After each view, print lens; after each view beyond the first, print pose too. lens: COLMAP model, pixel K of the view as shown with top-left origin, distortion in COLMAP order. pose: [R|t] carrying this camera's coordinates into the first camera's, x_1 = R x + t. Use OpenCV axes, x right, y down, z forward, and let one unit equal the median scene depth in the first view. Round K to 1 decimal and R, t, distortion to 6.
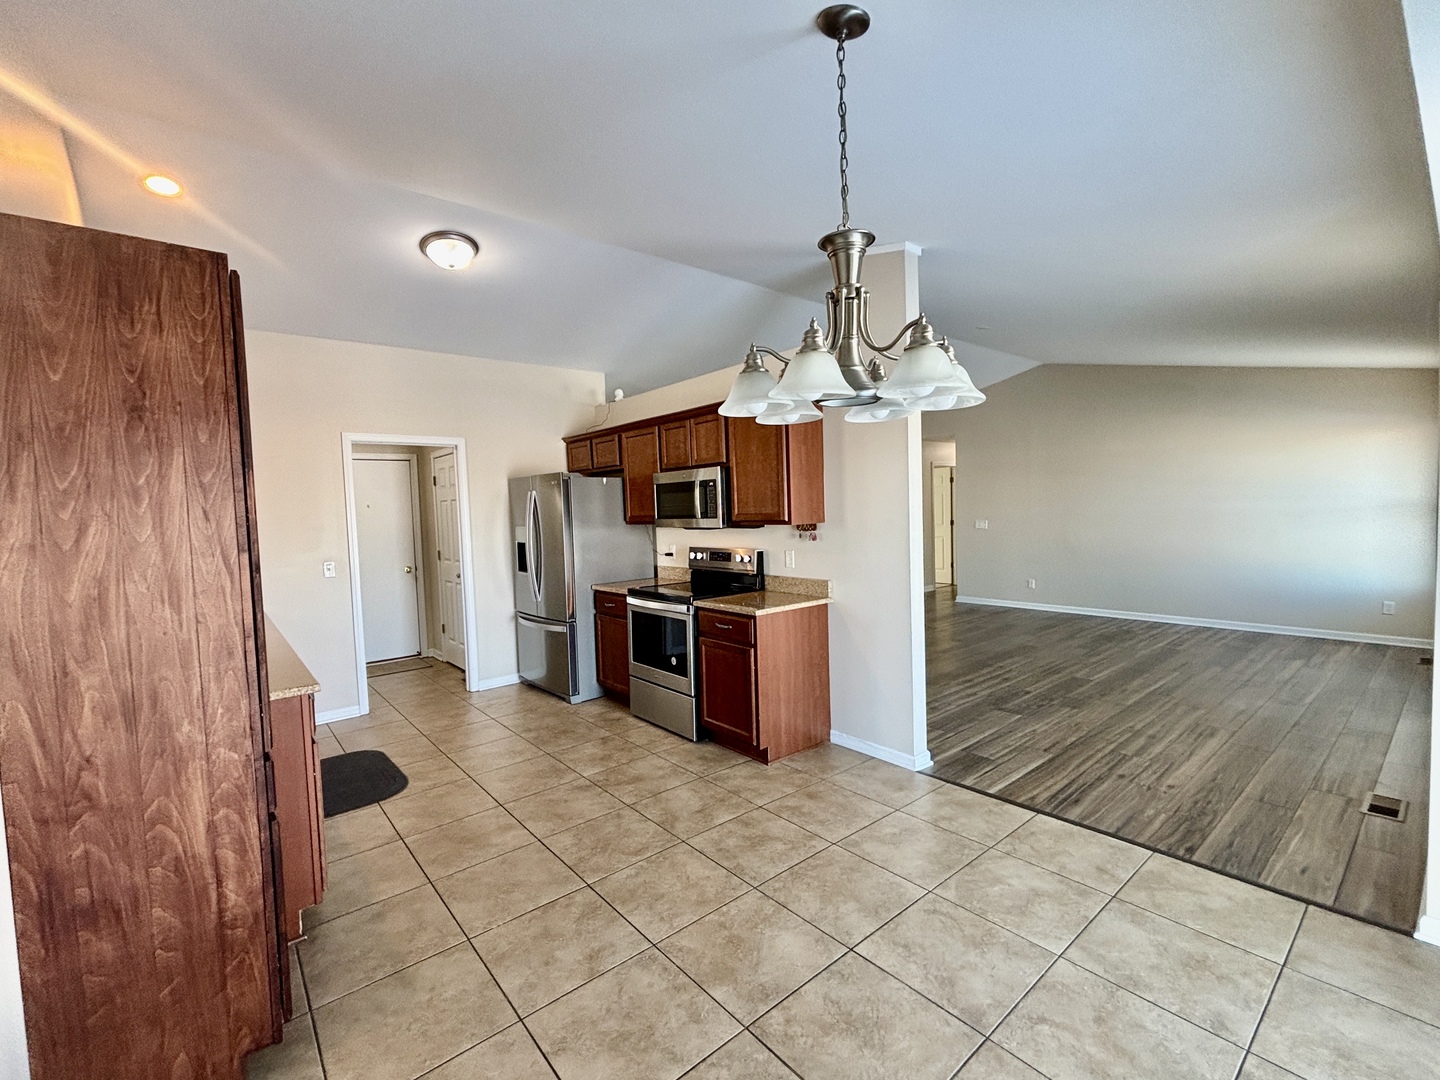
lens RADIAL K [[627.5, 0, 723.9], [0, 627.5, 541.9], [0, 0, 1]] dist [0.003810, 0.000264]
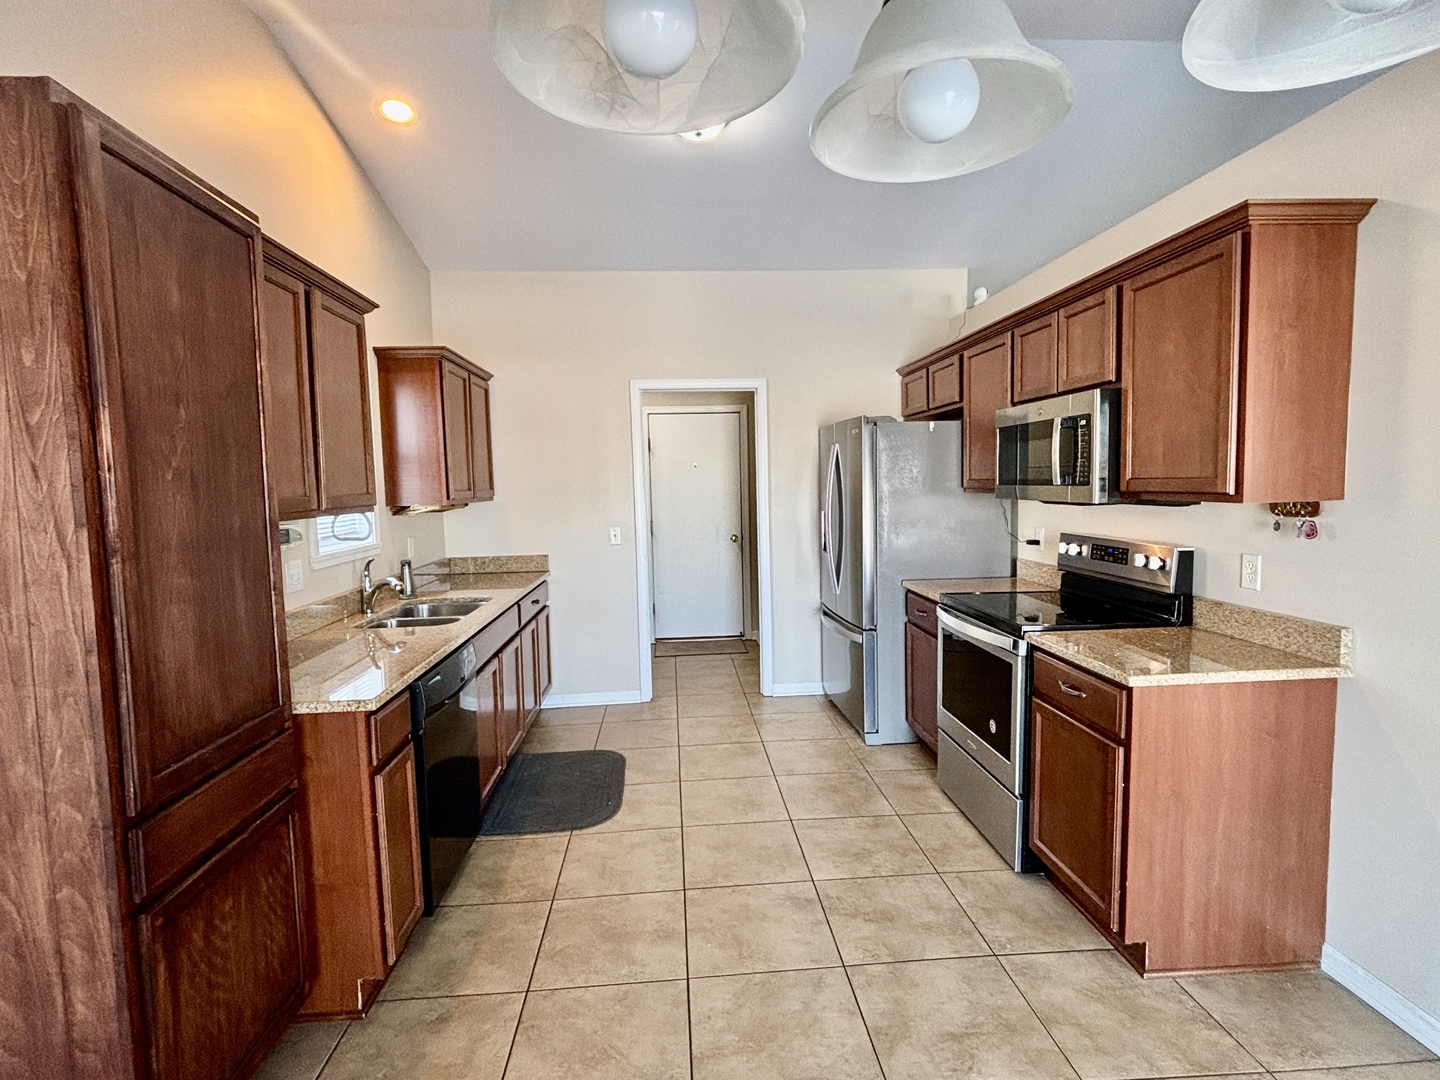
lens RADIAL K [[713.9, 0, 718.0], [0, 713.9, 541.5], [0, 0, 1]] dist [-0.005083, 0.001291]
pose [[0.808427, 0.063693, -0.585140, 0.101675], [-0.035539, 0.997596, 0.059488, -0.016219], [0.587523, -0.027296, 0.808747, 0.330644]]
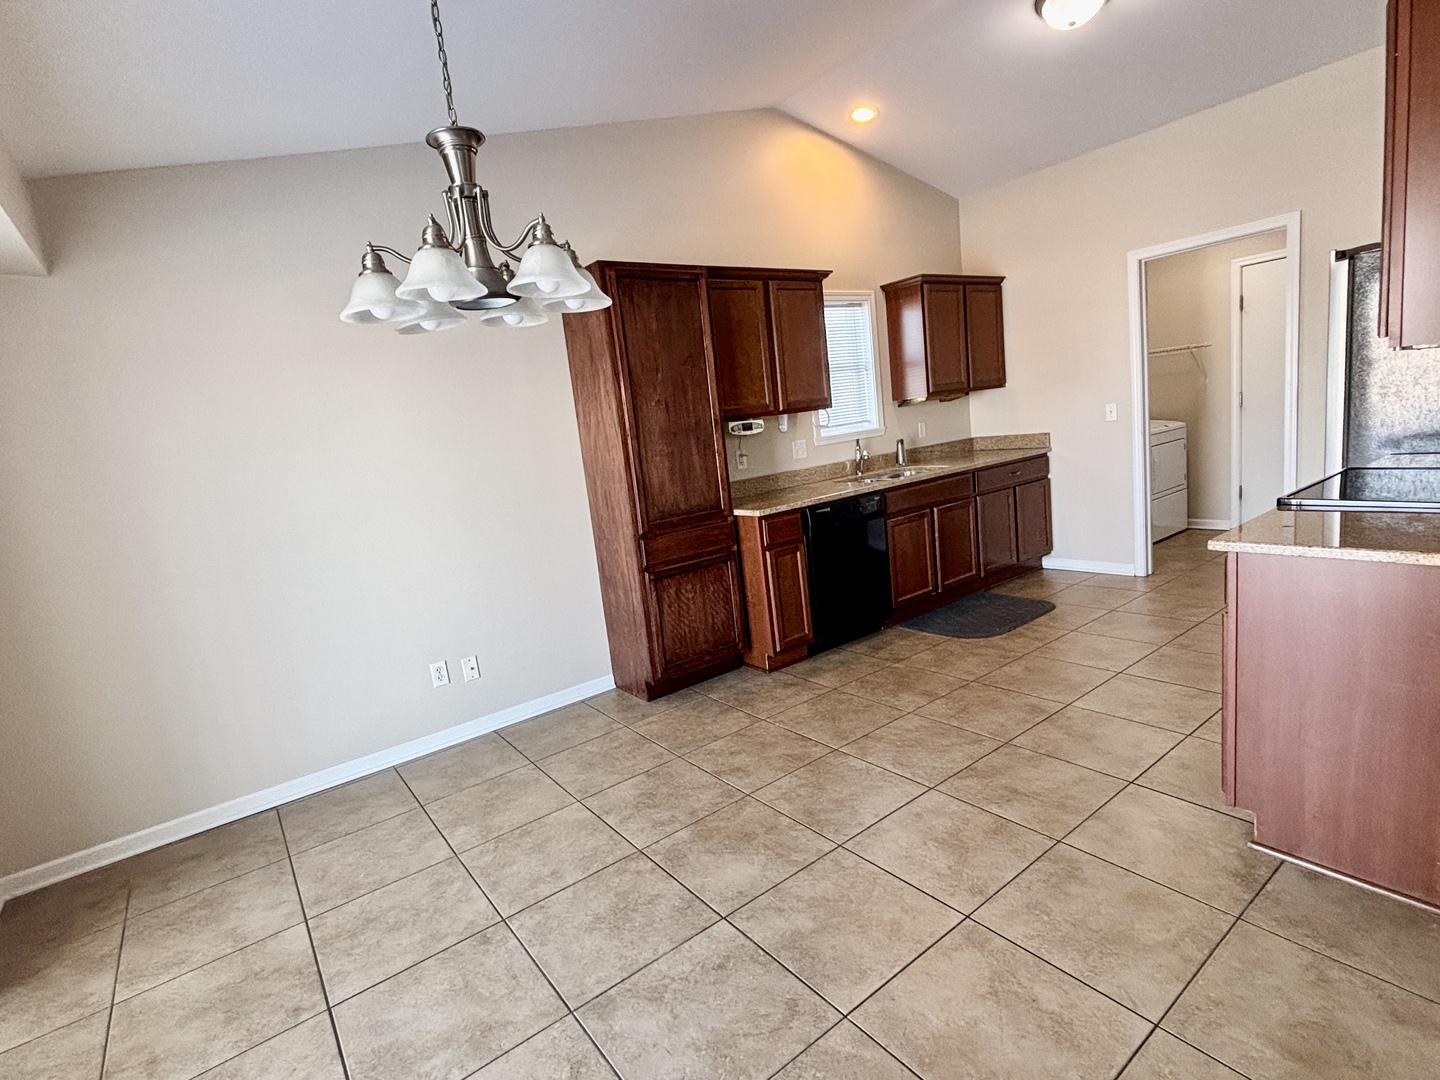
lens RADIAL K [[713.9, 0, 726.1], [0, 713.9, 545.5], [0, 0, 1]] dist [-0.005083, 0.001291]
pose [[-0.047416, 0.212694, -0.975968, 0.574742], [0.062315, 0.975793, 0.209628, -0.026087], [0.996930, -0.050878, -0.059523, 0.601076]]
